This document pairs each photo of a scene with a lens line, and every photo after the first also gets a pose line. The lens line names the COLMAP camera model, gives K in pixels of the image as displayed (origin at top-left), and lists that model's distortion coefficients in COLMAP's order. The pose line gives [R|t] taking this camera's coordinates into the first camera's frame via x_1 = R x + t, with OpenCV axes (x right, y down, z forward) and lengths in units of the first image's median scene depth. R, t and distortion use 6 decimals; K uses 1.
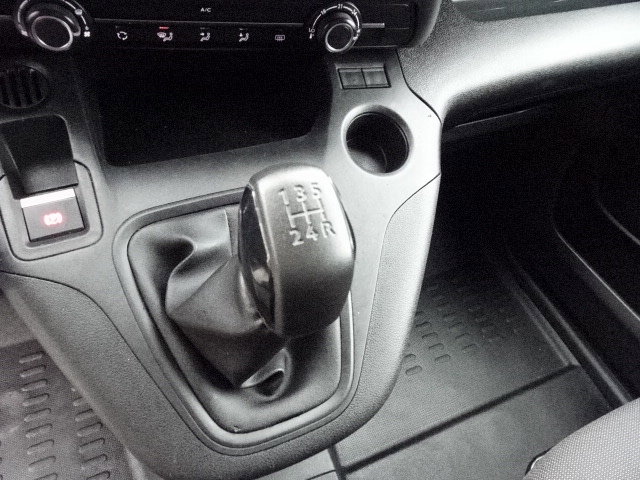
lens RADIAL K [[460.8, 0, 321.8], [0, 460.8, 240.6], [0, 0, 1]] dist [0.011918, -0.001491]
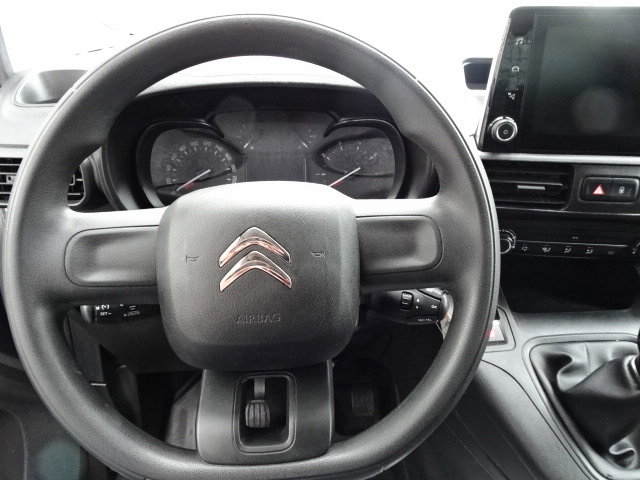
lens RADIAL K [[460.8, 0, 321.8], [0, 460.8, 240.6], [0, 0, 1]] dist [0.011918, -0.001491]
pose [[0.917272, 0.036800, -0.396558, -0.460596], [-0.196916, 0.907402, -0.371277, 0.437438], [0.346175, 0.418650, 0.839580, -0.986979]]
